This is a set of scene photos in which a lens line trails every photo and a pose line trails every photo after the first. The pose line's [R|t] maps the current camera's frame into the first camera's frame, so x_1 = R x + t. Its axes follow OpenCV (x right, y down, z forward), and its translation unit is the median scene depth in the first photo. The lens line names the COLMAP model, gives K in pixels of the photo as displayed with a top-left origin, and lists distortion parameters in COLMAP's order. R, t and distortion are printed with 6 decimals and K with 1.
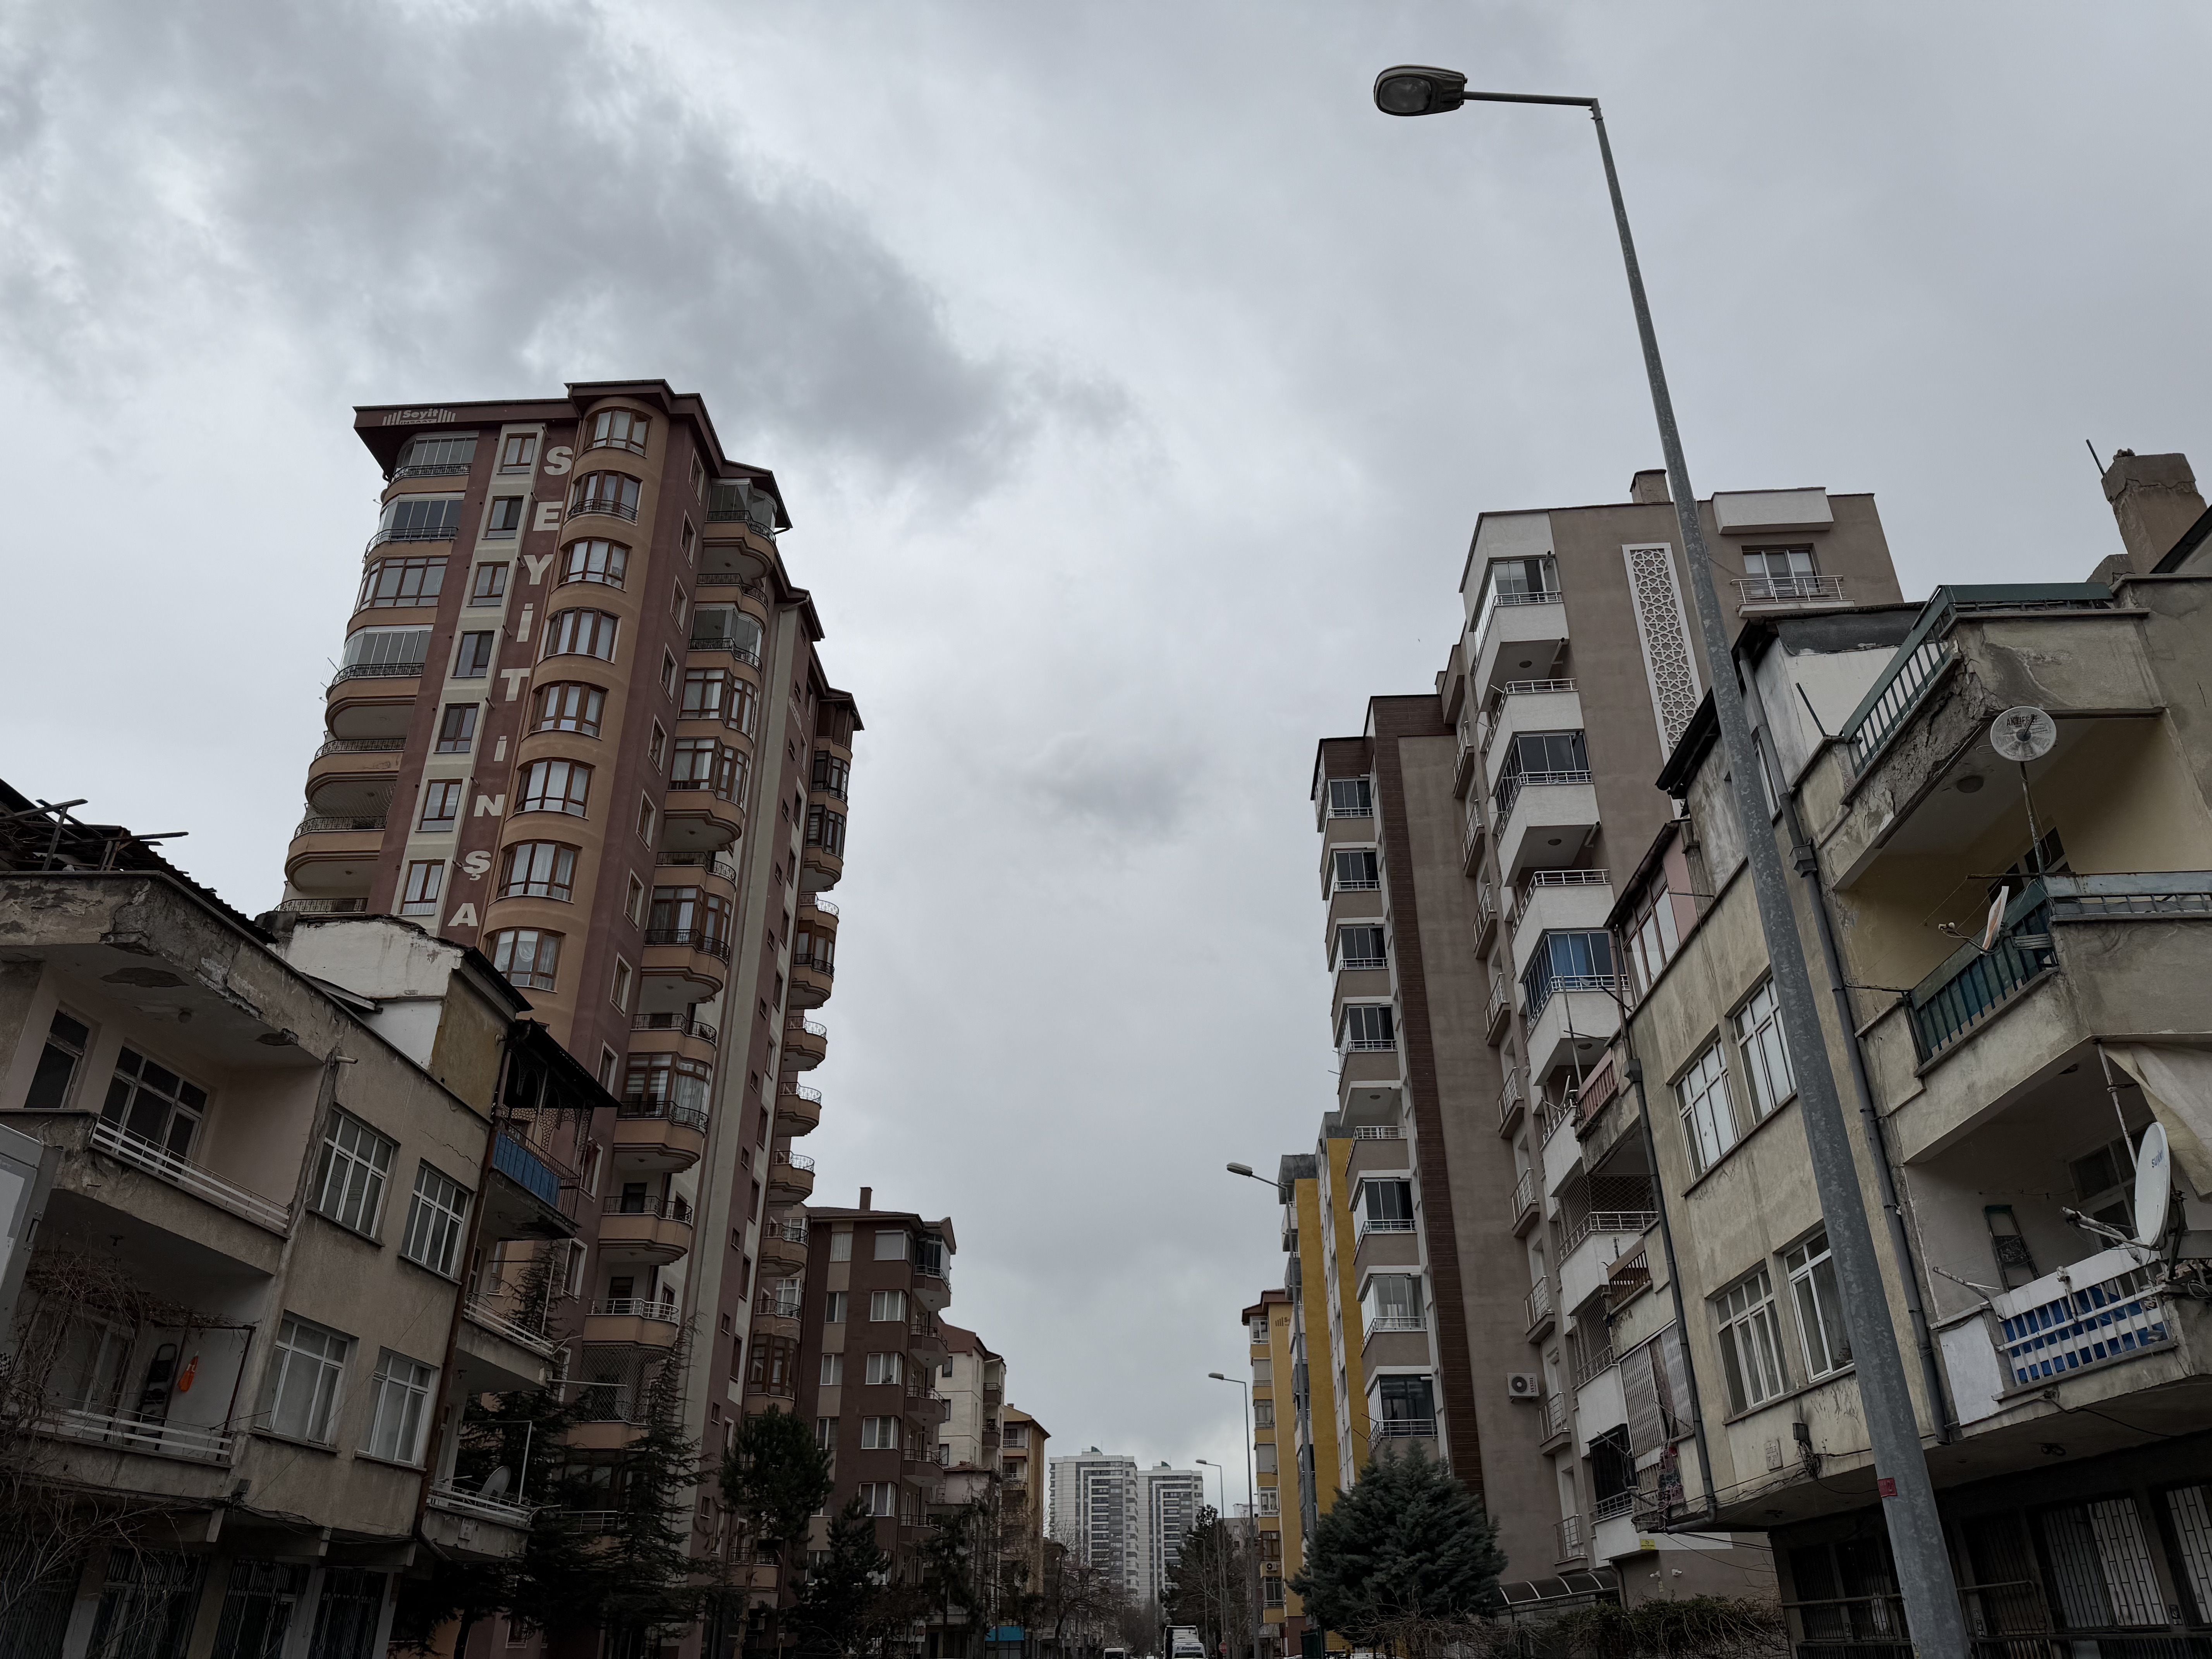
lens RADIAL K [[1541.5, 0, 1104.4], [0, 1541.5, 880.4], [0, 0, 1]] dist [-0.002583, -0.002553]
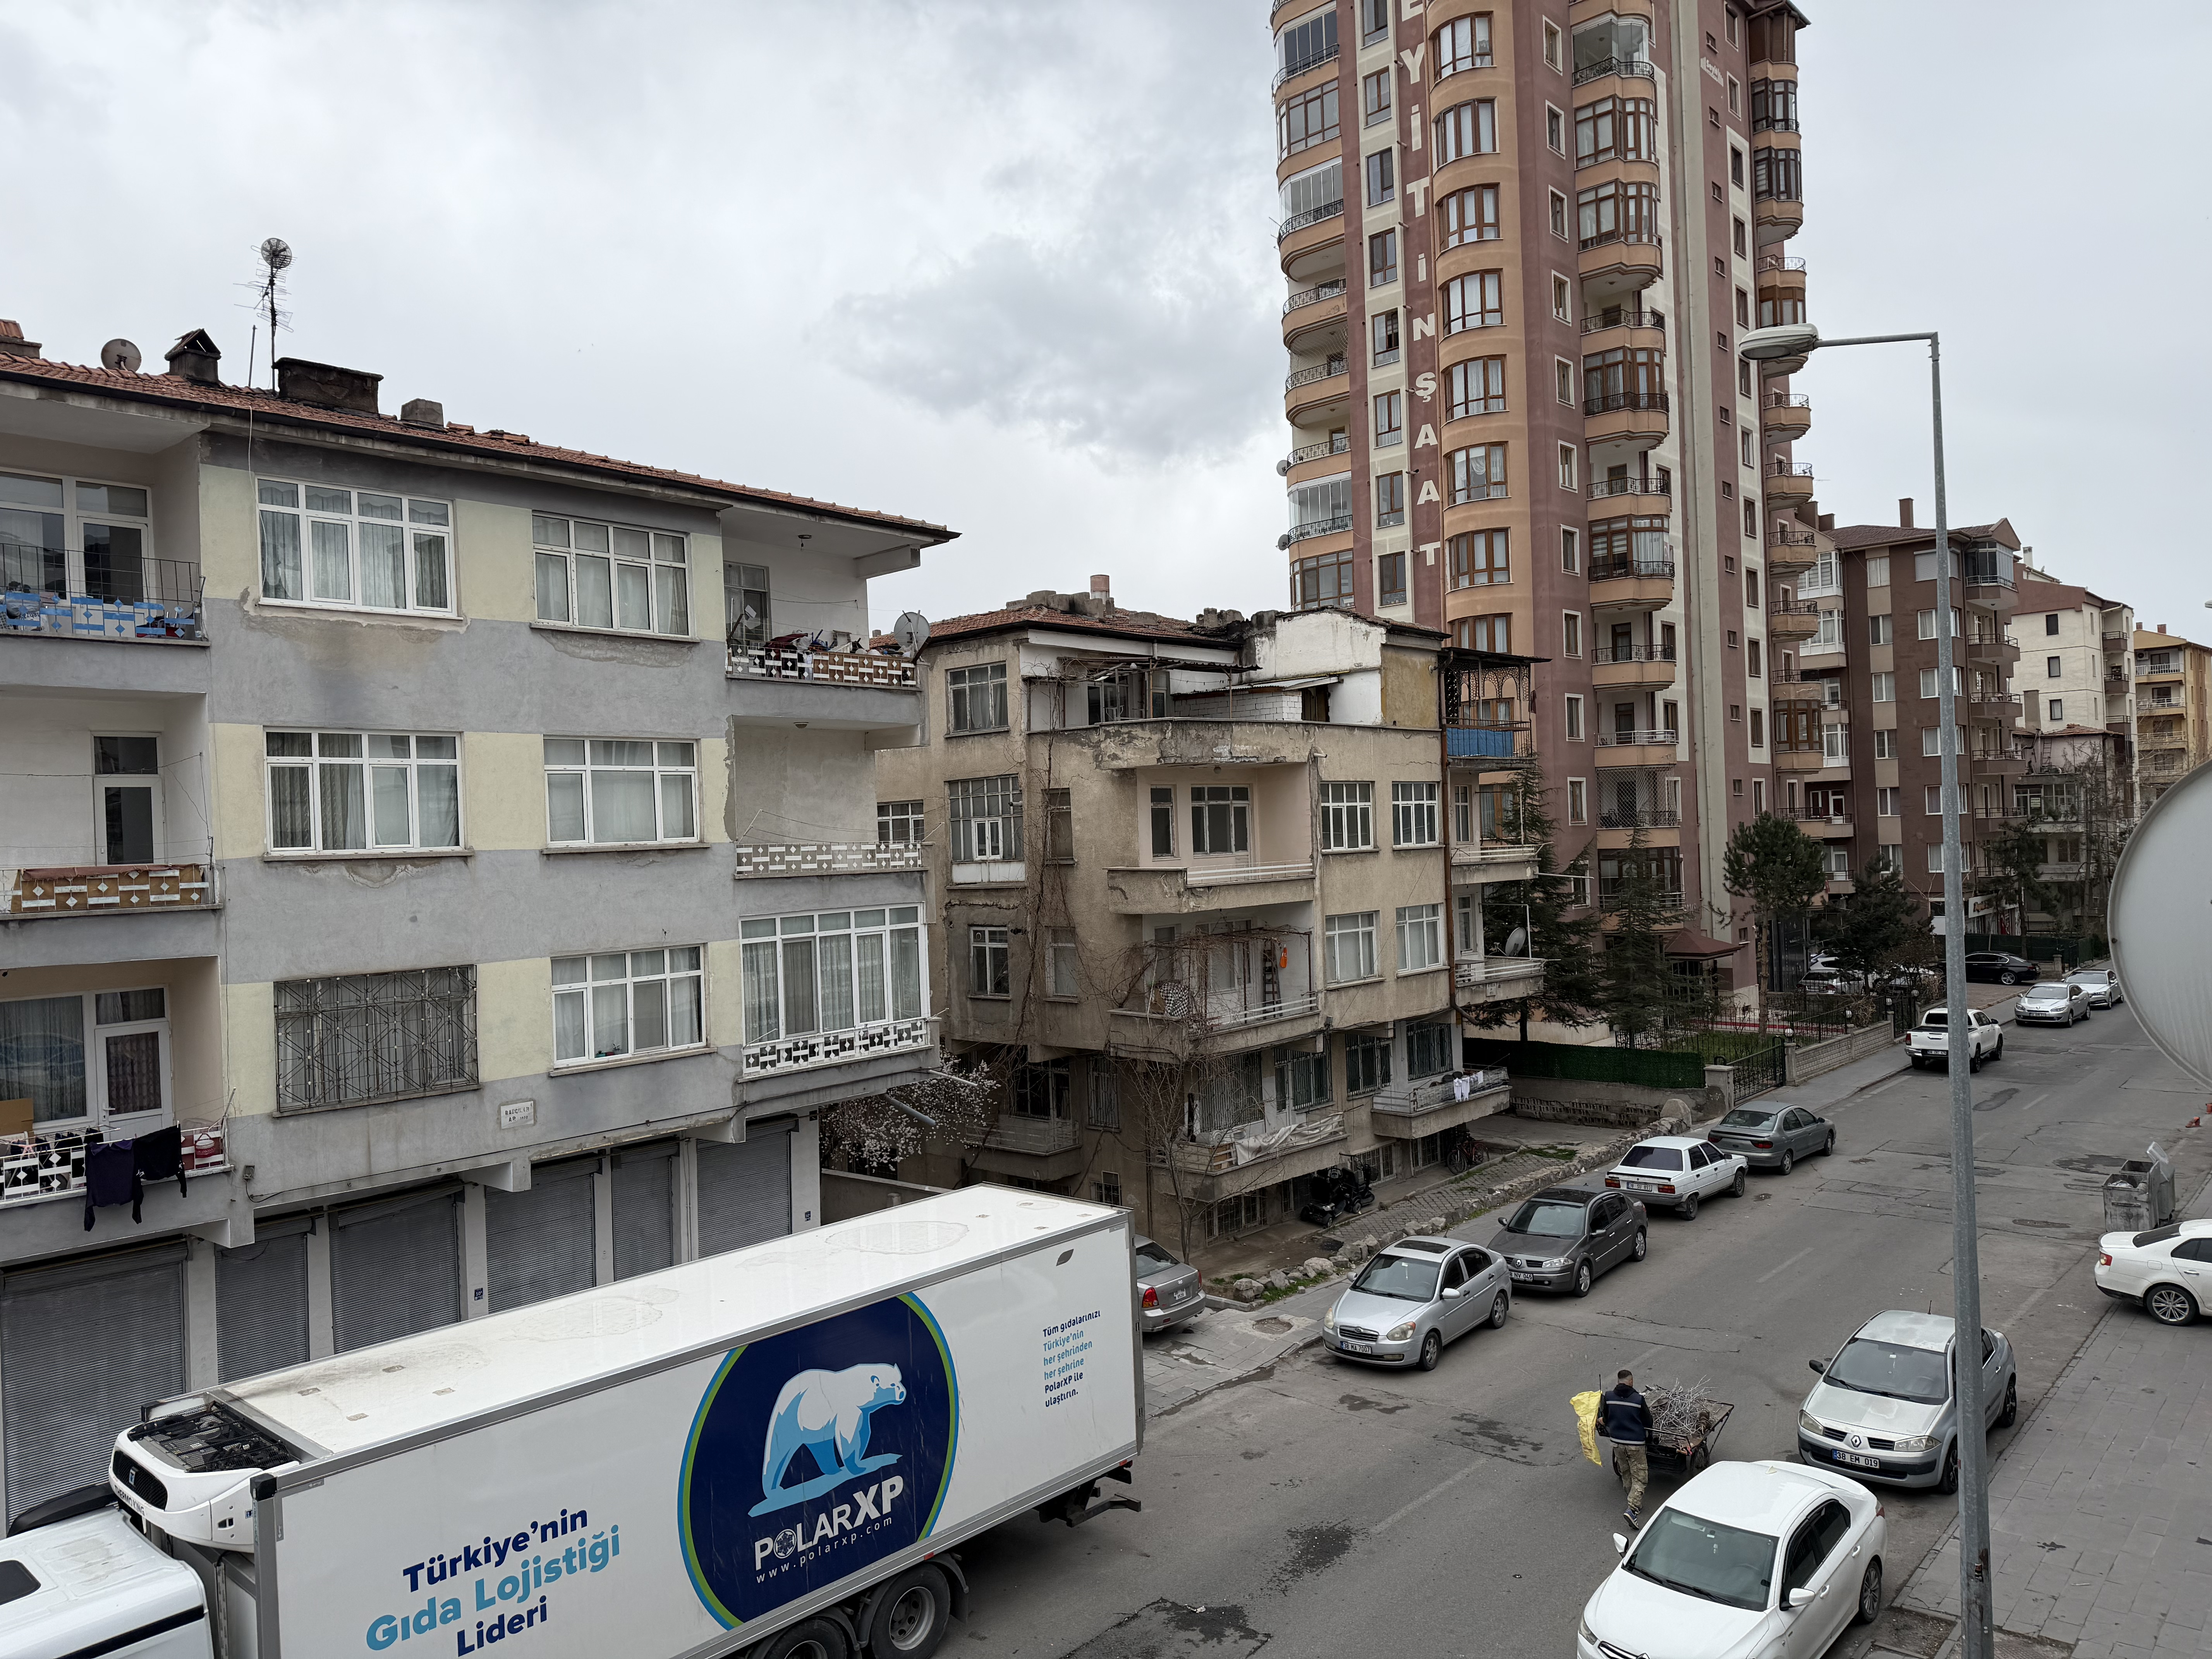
lens RADIAL K [[1522.0, 0, 1098.4], [0, 1522.0, 846.5], [0, 0, 1]] dist [0.032683, -0.070993]
pose [[0.760501, -0.028612, -0.648706, 0.133347], [0.322886, 0.883425, 0.339566, -0.169086], [0.563367, -0.467698, 0.681085, -0.072411]]
